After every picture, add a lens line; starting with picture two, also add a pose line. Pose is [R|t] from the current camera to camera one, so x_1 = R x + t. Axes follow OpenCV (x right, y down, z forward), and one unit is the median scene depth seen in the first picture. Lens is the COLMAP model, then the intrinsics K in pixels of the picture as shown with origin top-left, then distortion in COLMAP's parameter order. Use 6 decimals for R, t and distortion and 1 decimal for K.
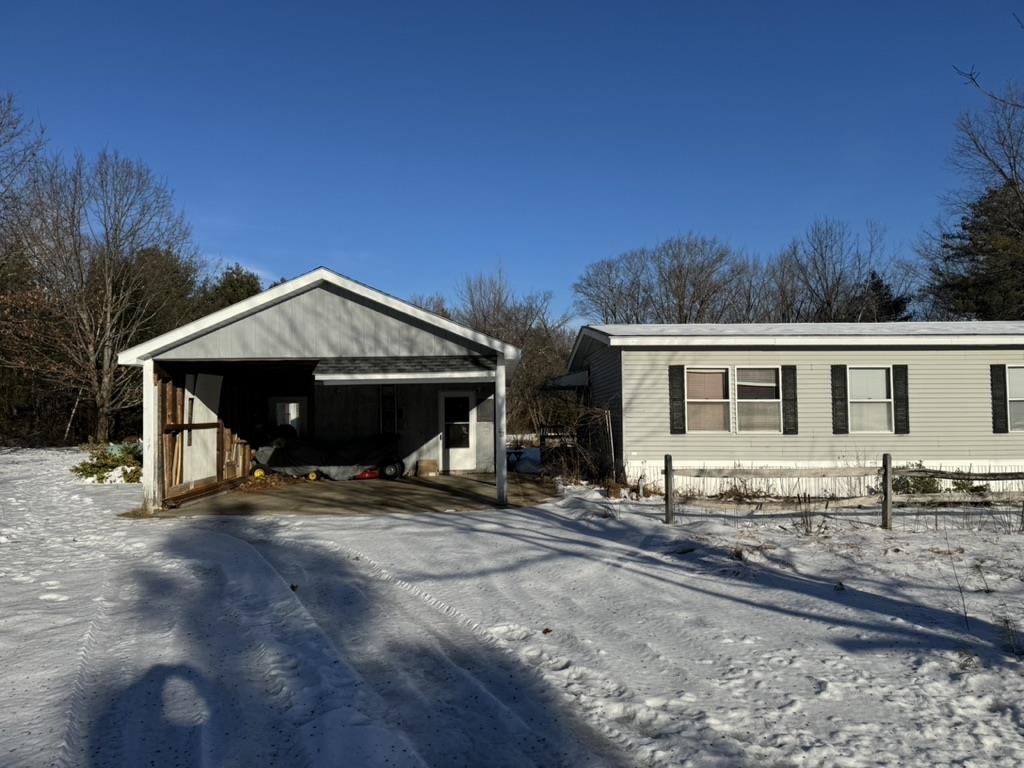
lens RADIAL K [[709.5, 0, 512.0], [0, 709.5, 384.0], [0, 0, 1]] dist [0.021423, -0.004099]
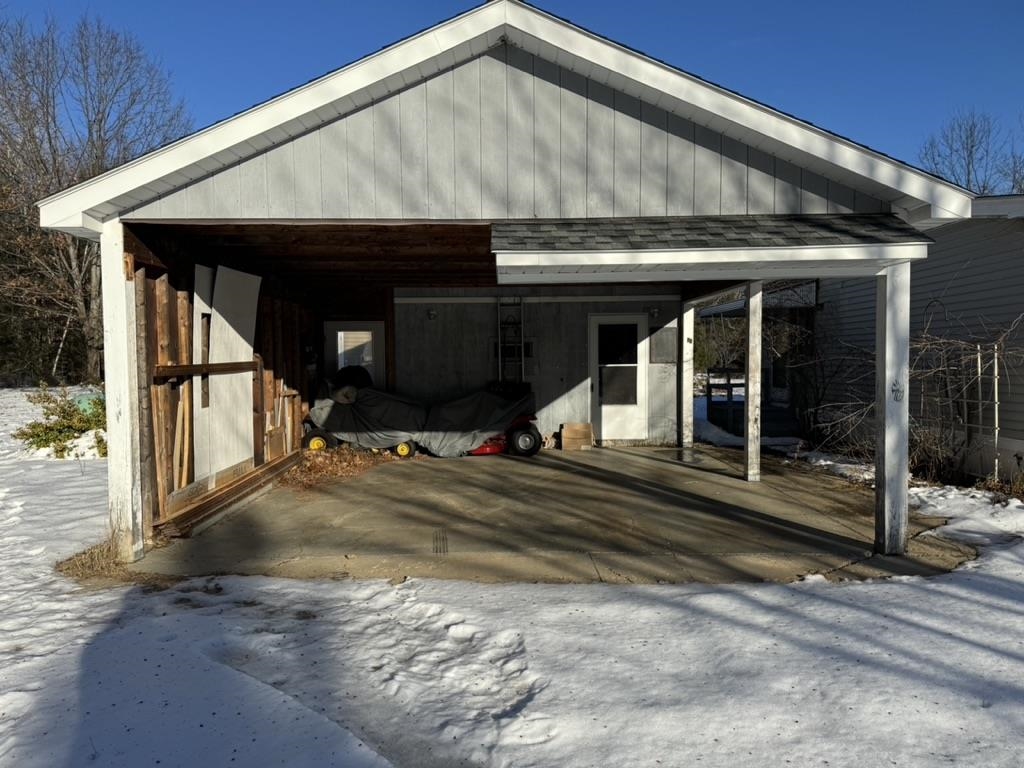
lens RADIAL K [[746.1, 0, 512.0], [0, 746.1, 384.0], [0, 0, 1]] dist [0.025331, -0.003155]
pose [[0.999609, 0.009475, -0.026324, -0.204012], [-0.007218, 0.996394, 0.084542, 0.021907], [0.027030, -0.084319, 0.996072, 0.440086]]
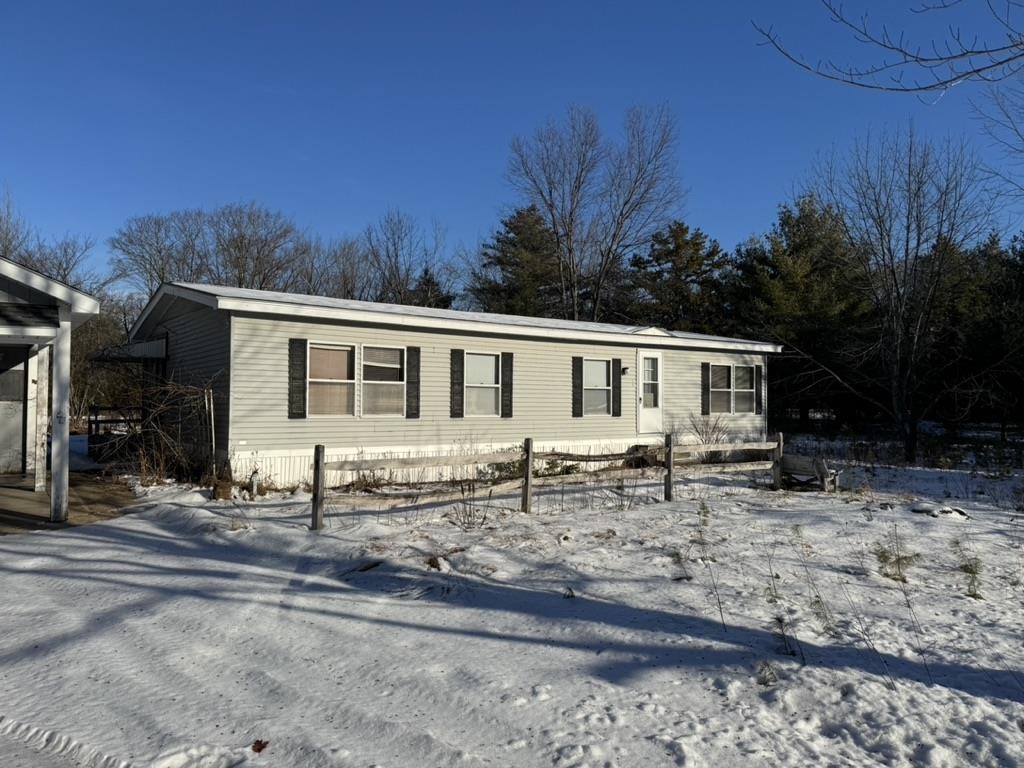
lens RADIAL K [[711.2, 0, 512.0], [0, 711.2, 384.0], [0, 0, 1]] dist [0.122589, -0.158984]
pose [[0.822520, 0.027890, 0.568052, -0.048400], [-0.042554, 0.999015, 0.012567, 0.006374], [-0.567142, -0.034510, 0.822897, 0.130476]]
